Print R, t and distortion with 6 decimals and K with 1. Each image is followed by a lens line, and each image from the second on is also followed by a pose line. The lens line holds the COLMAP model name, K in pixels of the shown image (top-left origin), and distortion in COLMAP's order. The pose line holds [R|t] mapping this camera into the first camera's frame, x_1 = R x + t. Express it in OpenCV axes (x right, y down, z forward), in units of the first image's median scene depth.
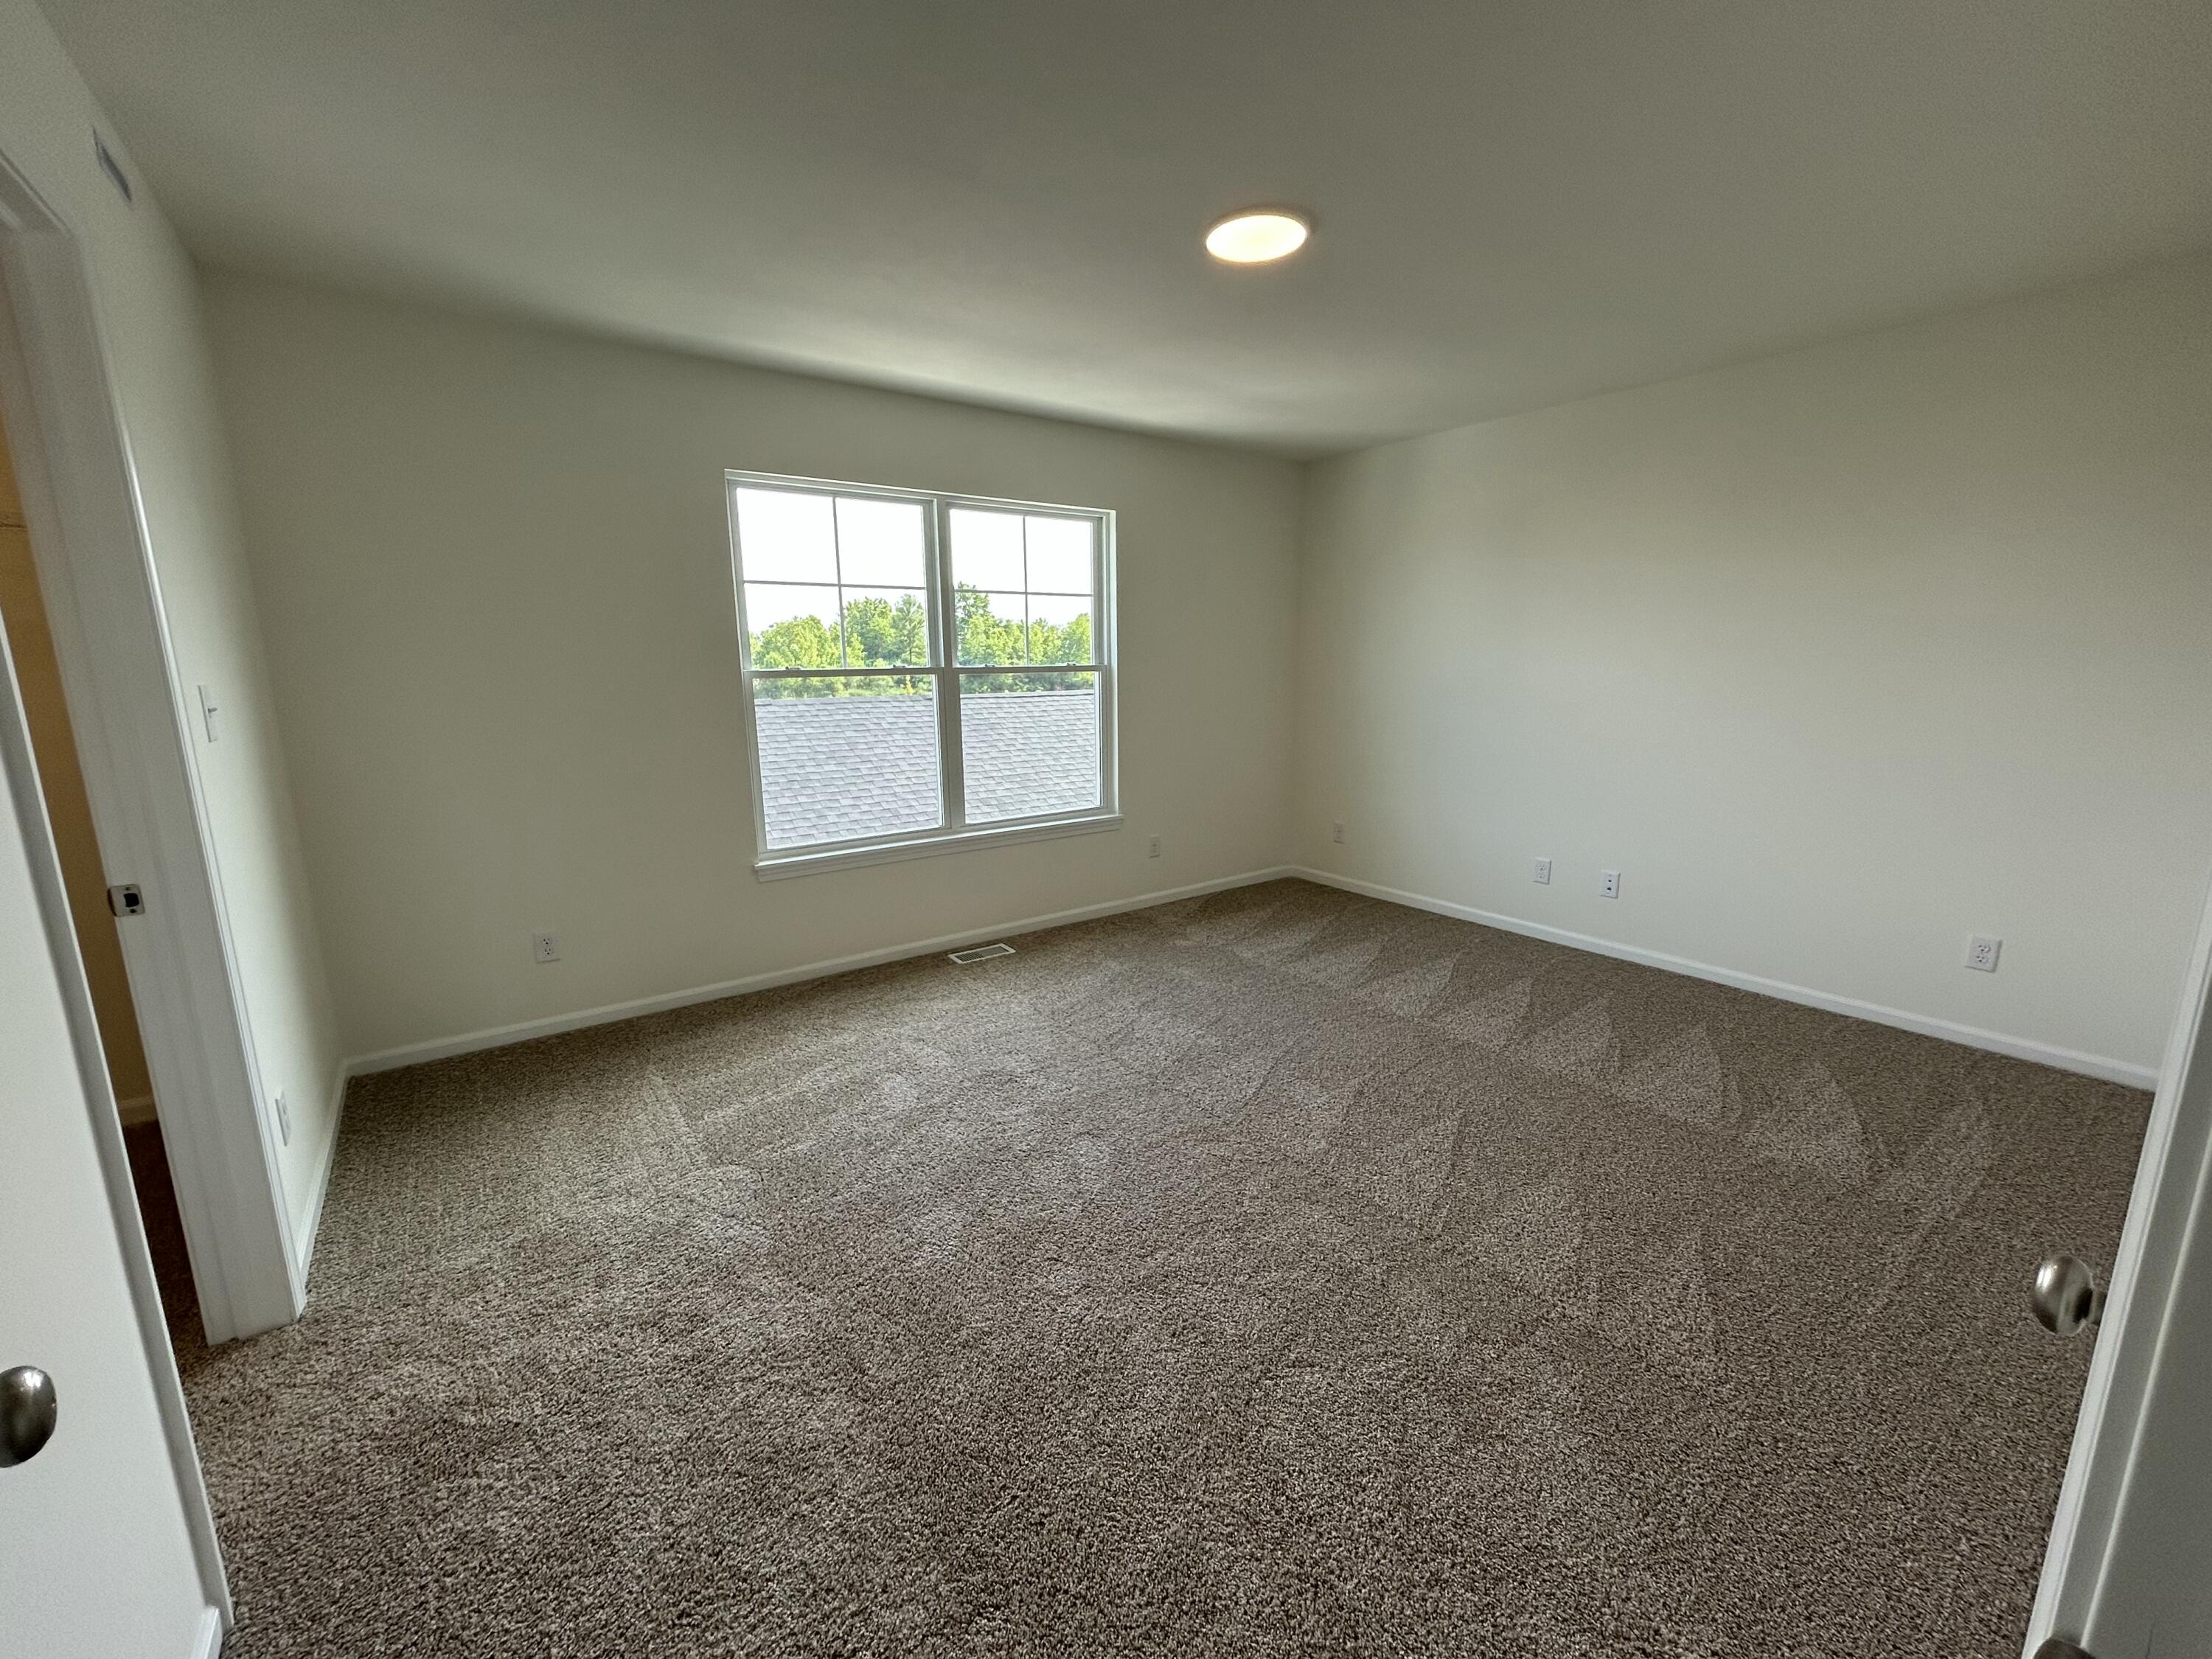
lens RADIAL K [[905.1, 0, 1106.0], [0, 905.1, 829.5], [0, 0, 1]] dist [-0.000272, 0.000008]
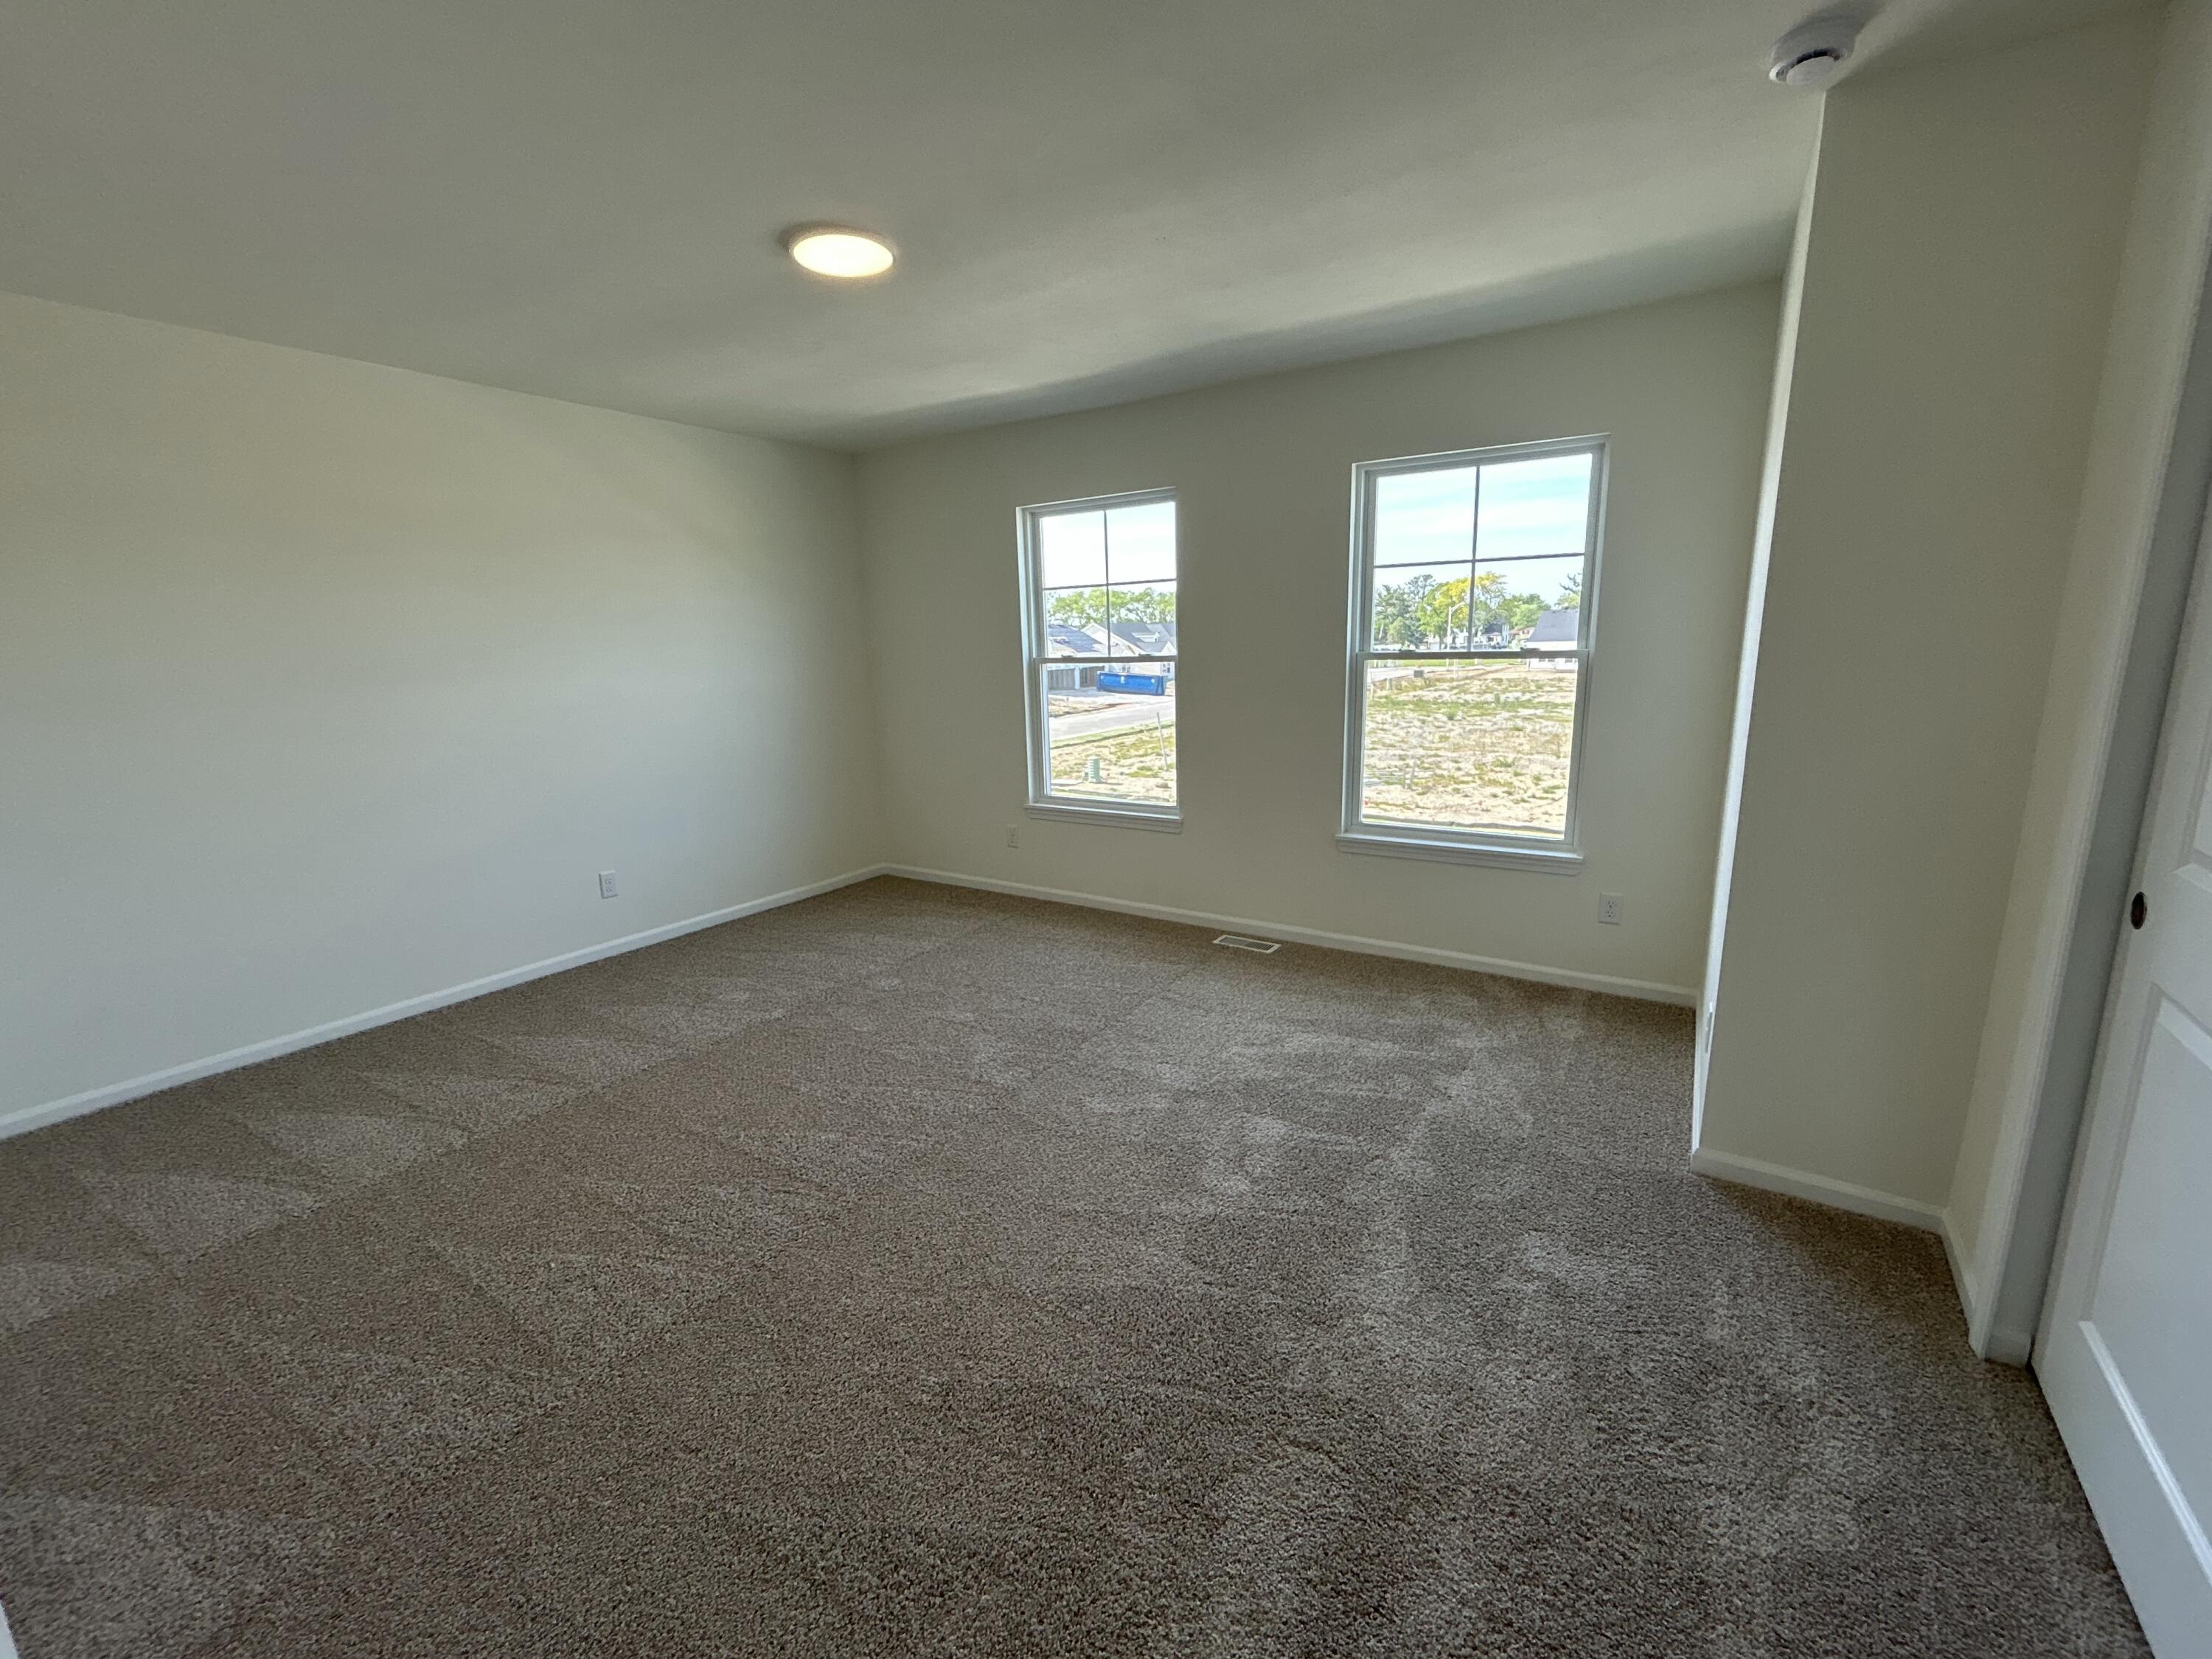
lens RADIAL K [[905.1, 0, 1106.0], [0, 905.1, 829.5], [0, 0, 1]] dist [-0.000272, 0.000008]
pose [[0.349806, 0.188142, -0.917735, 0.836332], [-0.161721, 0.977047, 0.138659, -0.119571], [0.922758, 0.099913, 0.372203, 0.583360]]
